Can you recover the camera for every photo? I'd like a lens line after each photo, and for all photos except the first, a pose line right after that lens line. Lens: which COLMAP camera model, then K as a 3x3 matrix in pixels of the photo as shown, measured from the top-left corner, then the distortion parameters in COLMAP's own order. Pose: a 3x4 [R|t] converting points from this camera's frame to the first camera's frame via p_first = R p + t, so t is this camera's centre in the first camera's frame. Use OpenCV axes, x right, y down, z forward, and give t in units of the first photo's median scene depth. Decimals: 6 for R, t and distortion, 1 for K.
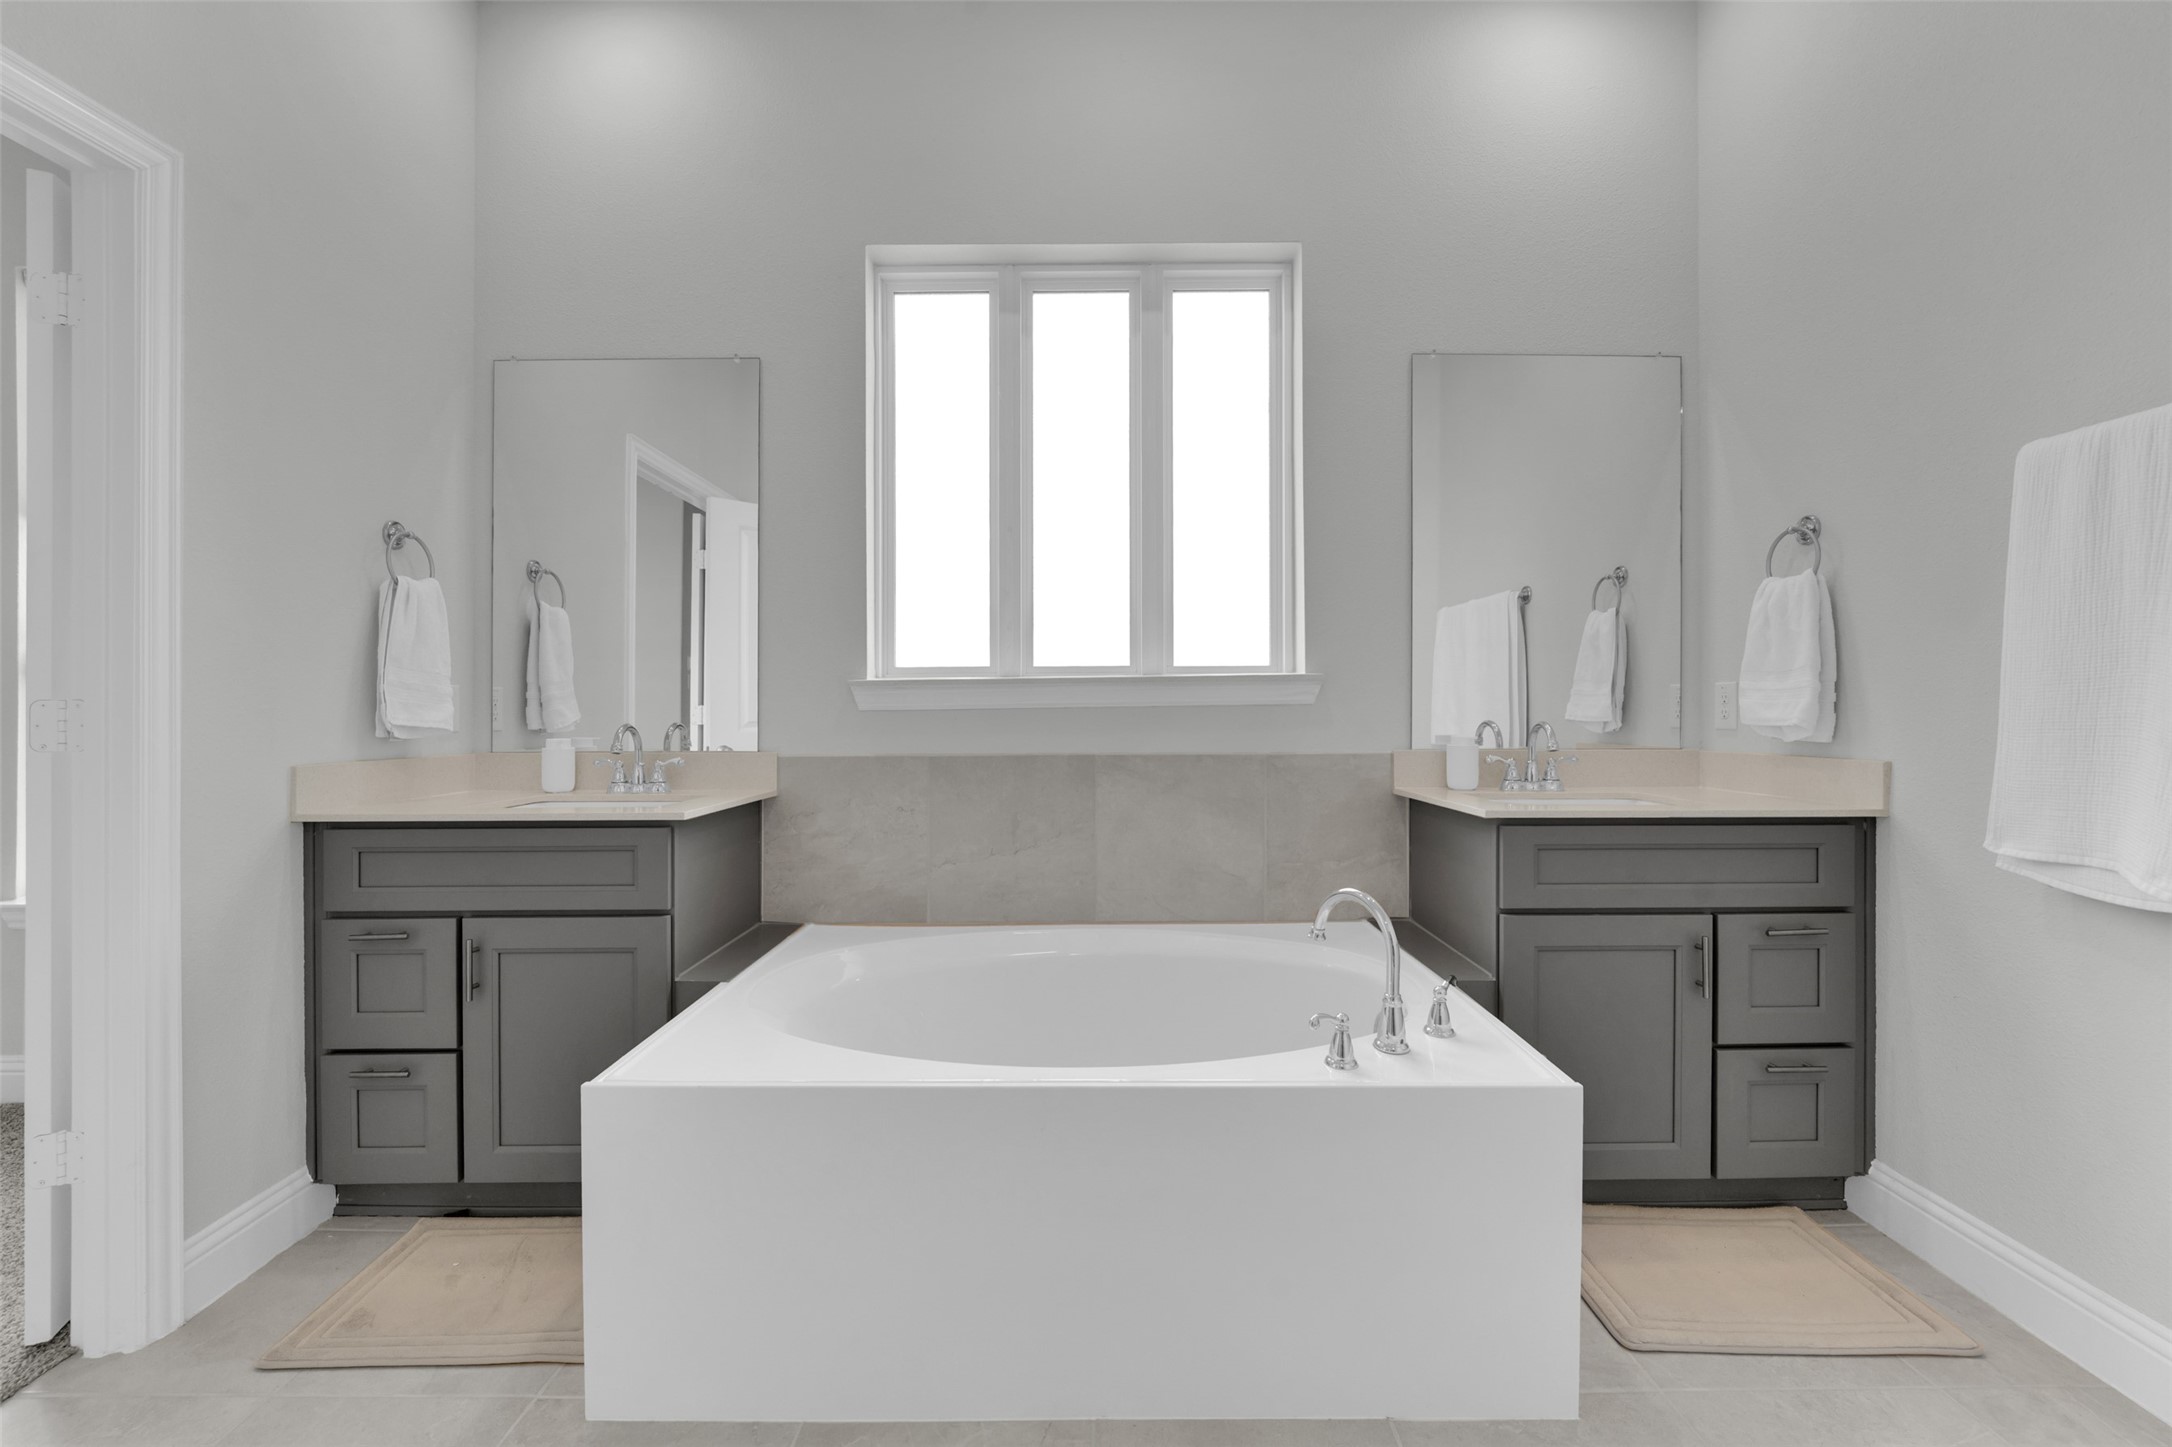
lens RADIAL K [[890.4, 0, 1072.1], [0, 890.4, 710.7], [0, 0, 1]] dist [-0.003770, -0.000627]
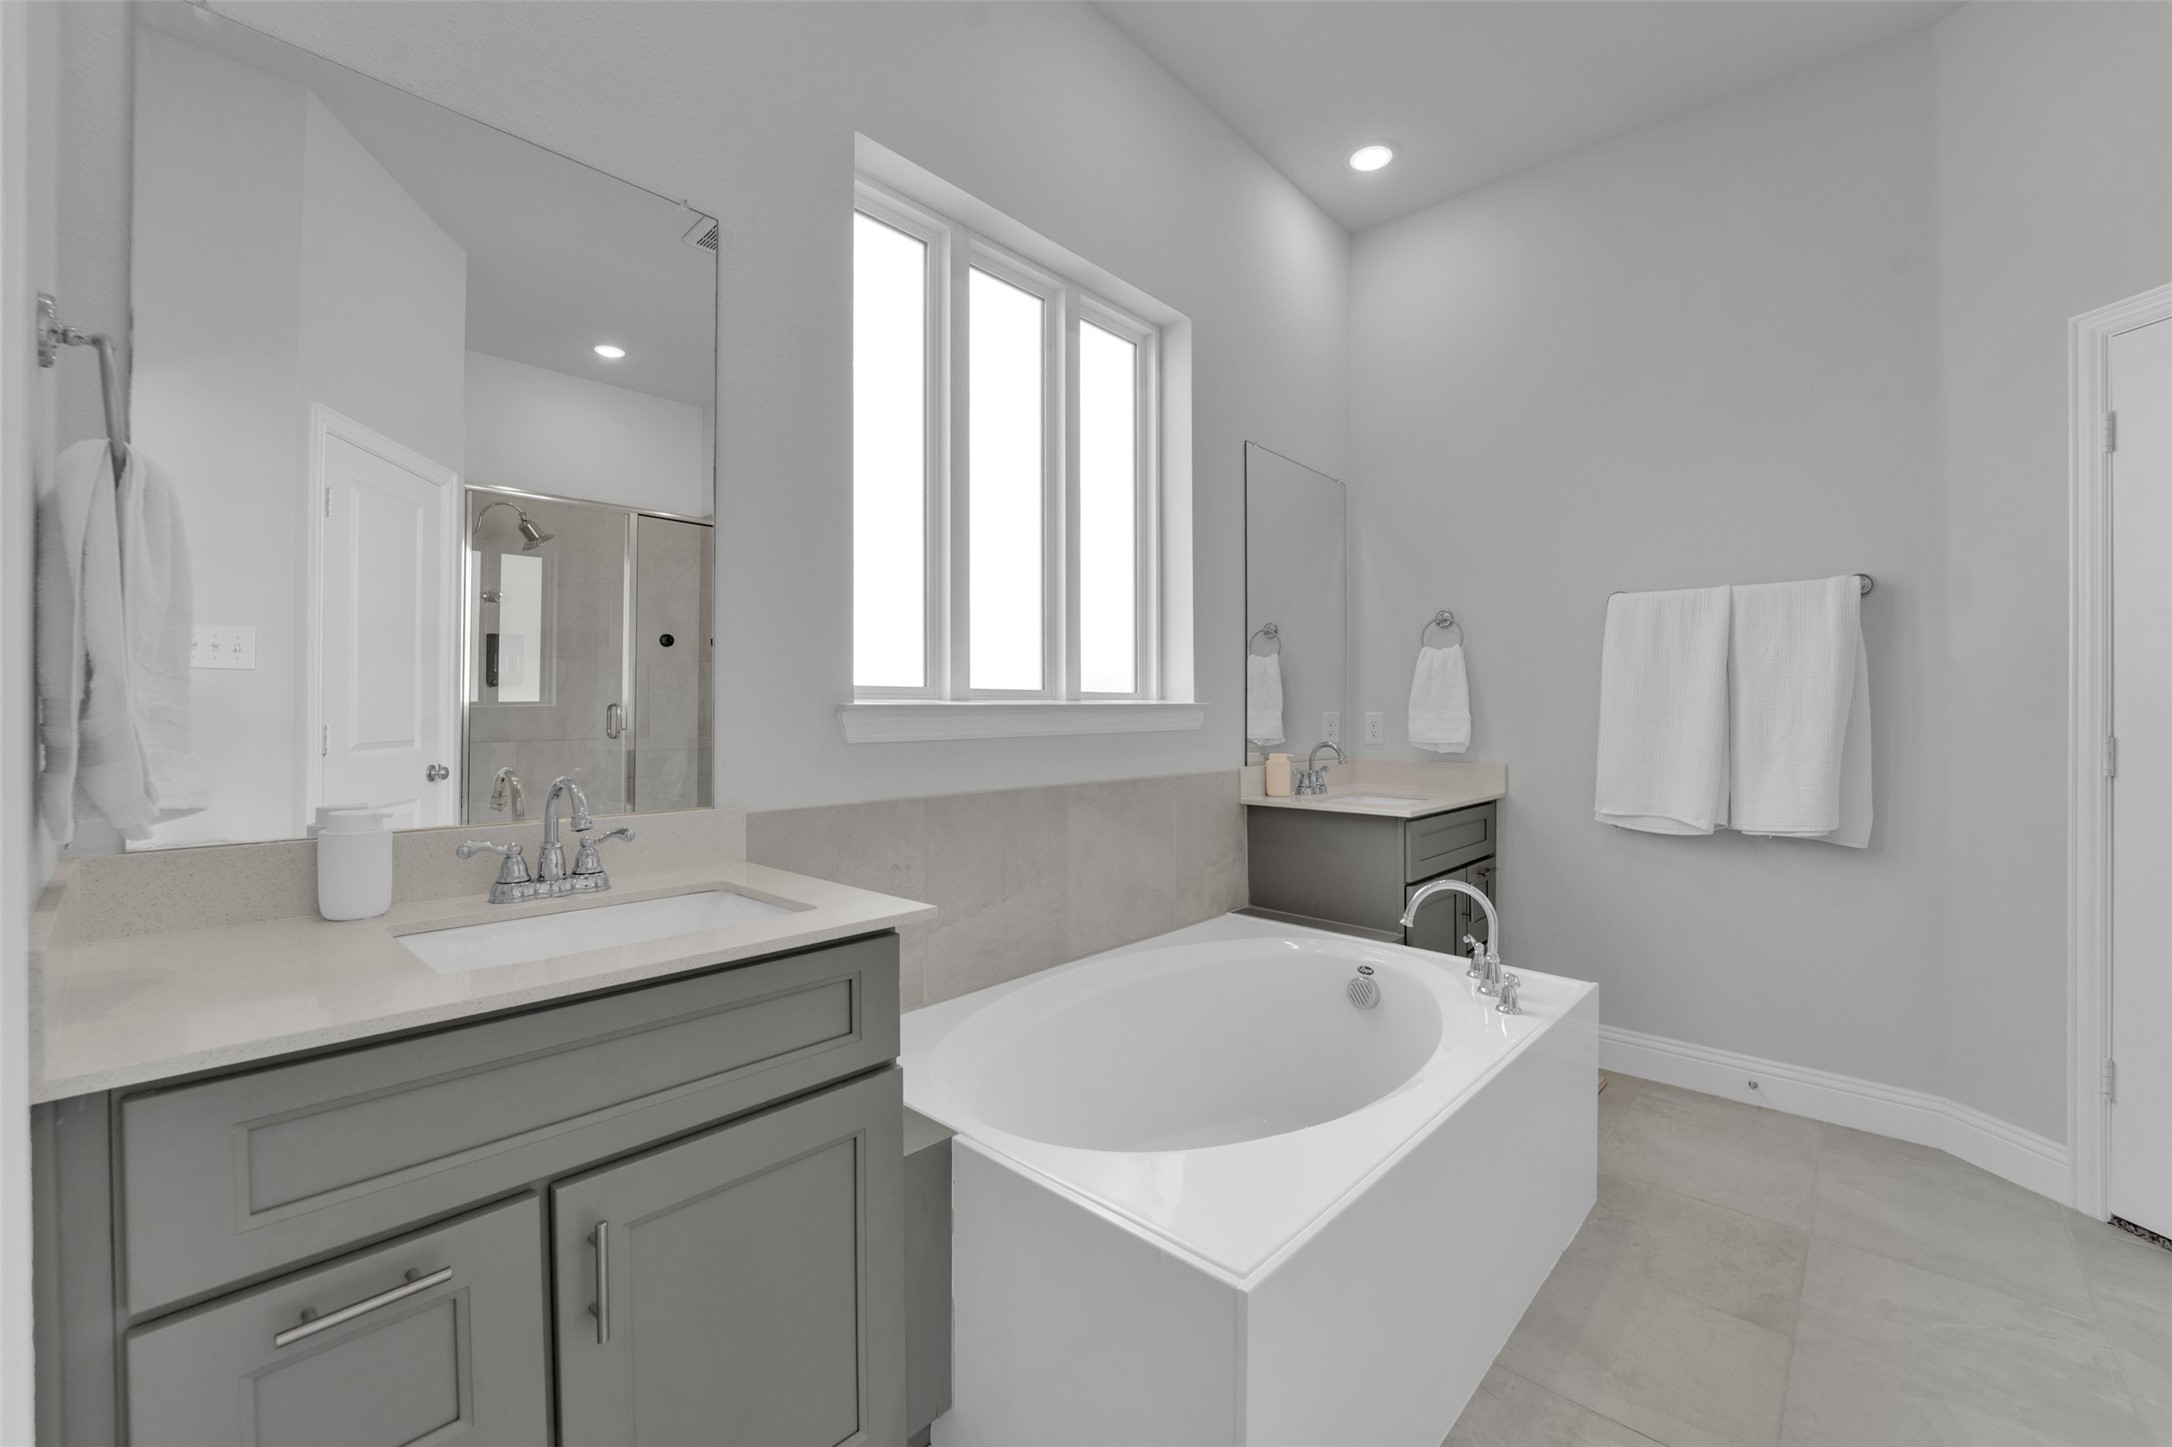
lens RADIAL K [[890.4, 0, 1064.8], [0, 890.4, 708.8], [0, 0, 1]] dist [-0.003770, -0.000627]
pose [[0.671169, 0.008161, 0.741259, -0.683872], [-0.003322, 0.999962, -0.008001, -0.024004], [-0.741297, 0.002908, 0.671171, 0.365573]]
